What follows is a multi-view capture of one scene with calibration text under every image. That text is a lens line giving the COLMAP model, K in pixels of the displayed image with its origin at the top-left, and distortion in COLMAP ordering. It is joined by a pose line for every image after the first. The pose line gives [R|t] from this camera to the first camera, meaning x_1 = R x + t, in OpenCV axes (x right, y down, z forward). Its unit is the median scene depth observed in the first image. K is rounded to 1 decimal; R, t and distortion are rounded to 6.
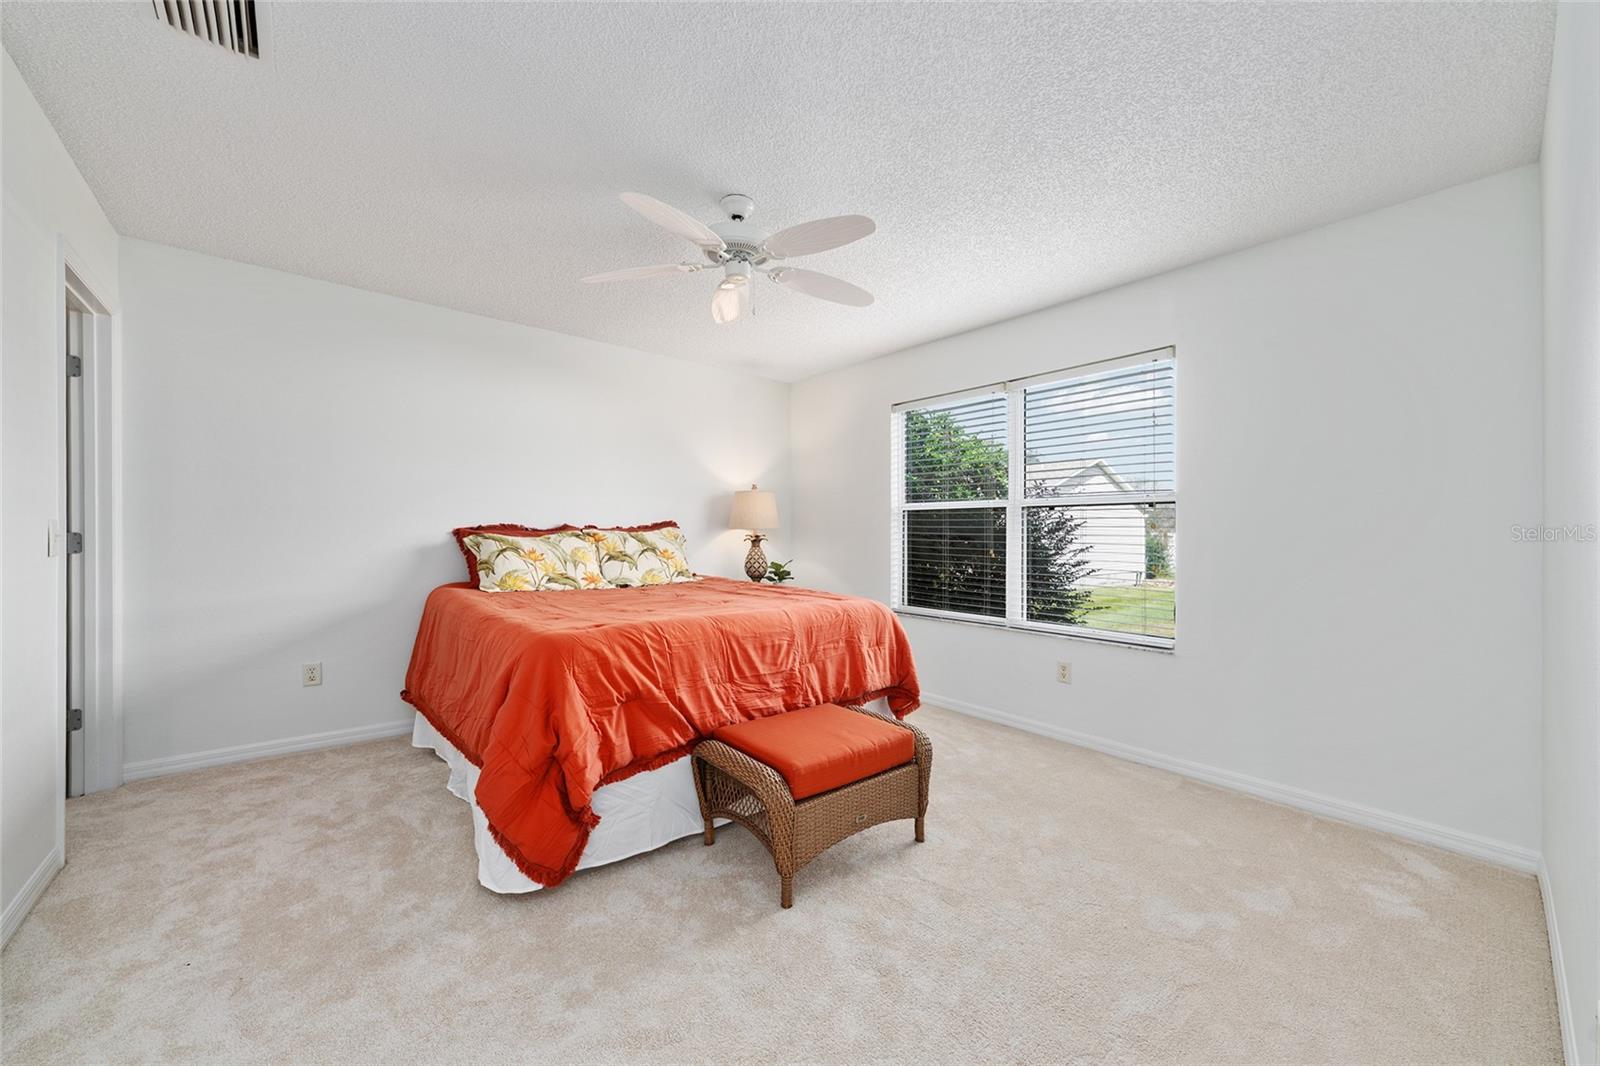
lens RADIAL K [[579.7, 0, 796.0], [0, 579.7, 549.4], [0, 0, 1]] dist [-0.003403, -0.000212]
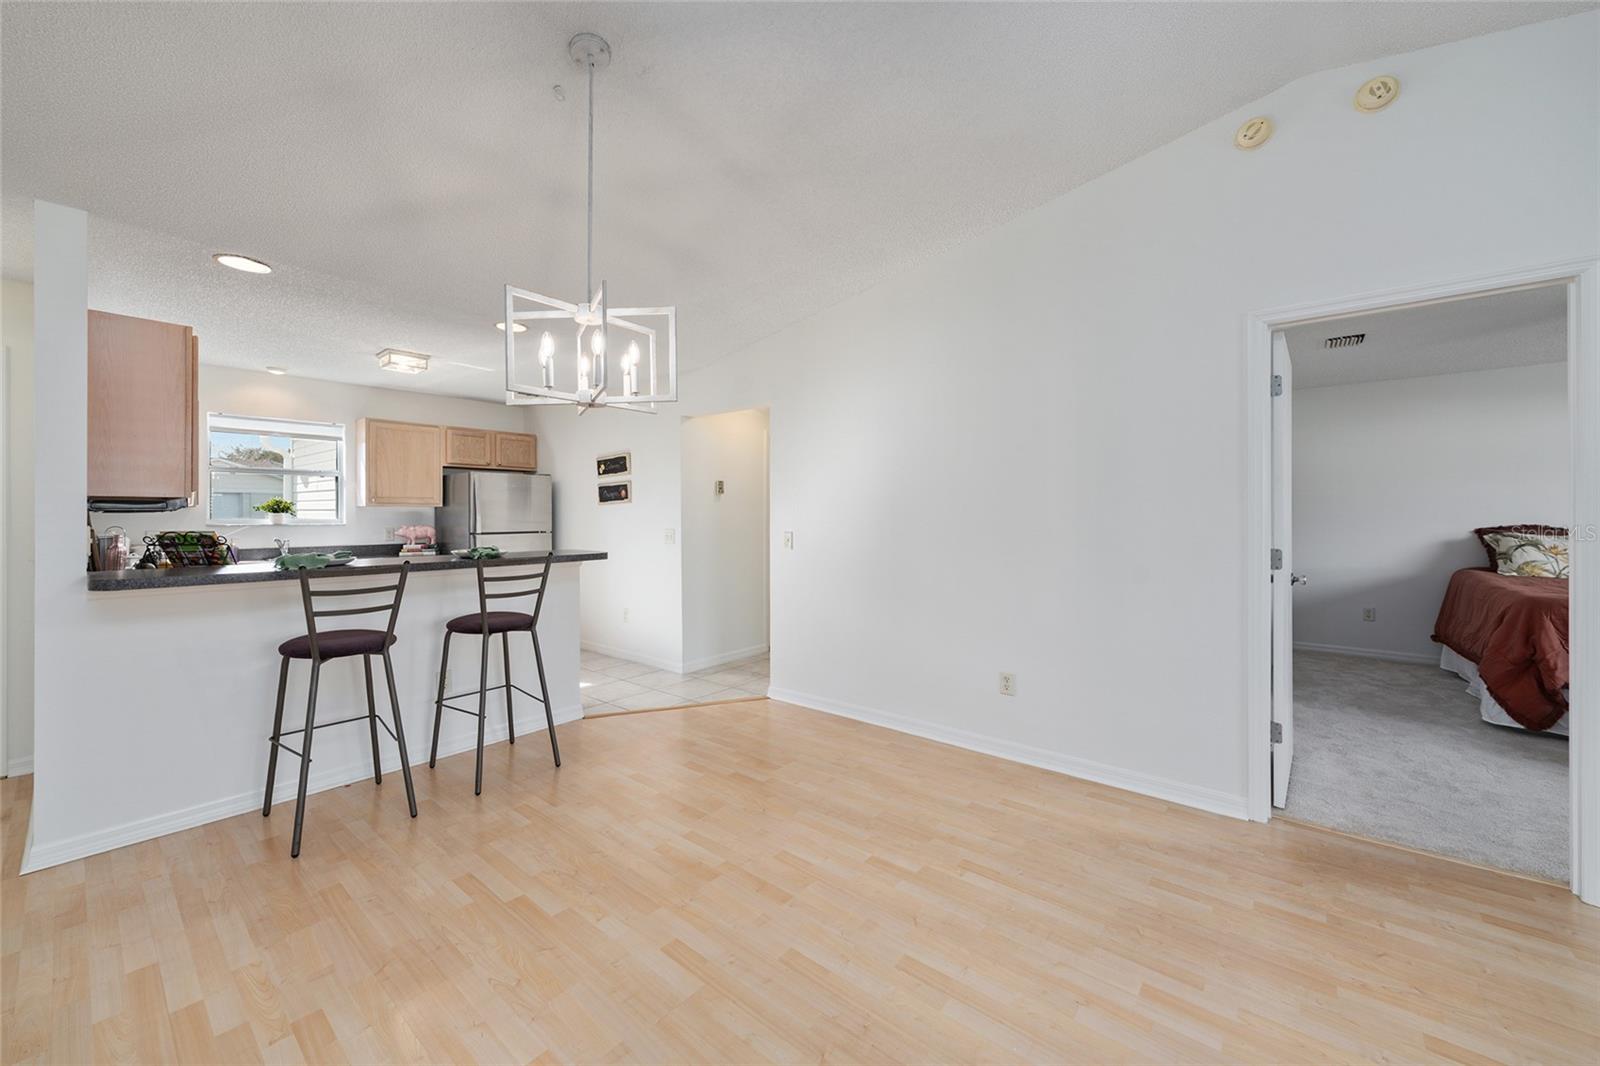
lens RADIAL K [[611.5, 0, 803.2], [0, 611.5, 512.2], [0, 0, 1]] dist [-0.000377, 0.000319]
pose [[0.178918, -0.014409, -0.983759, 0.609416], [-0.017582, 0.999686, -0.017840, -0.021386], [0.983707, 0.020488, 0.178608, -0.918964]]
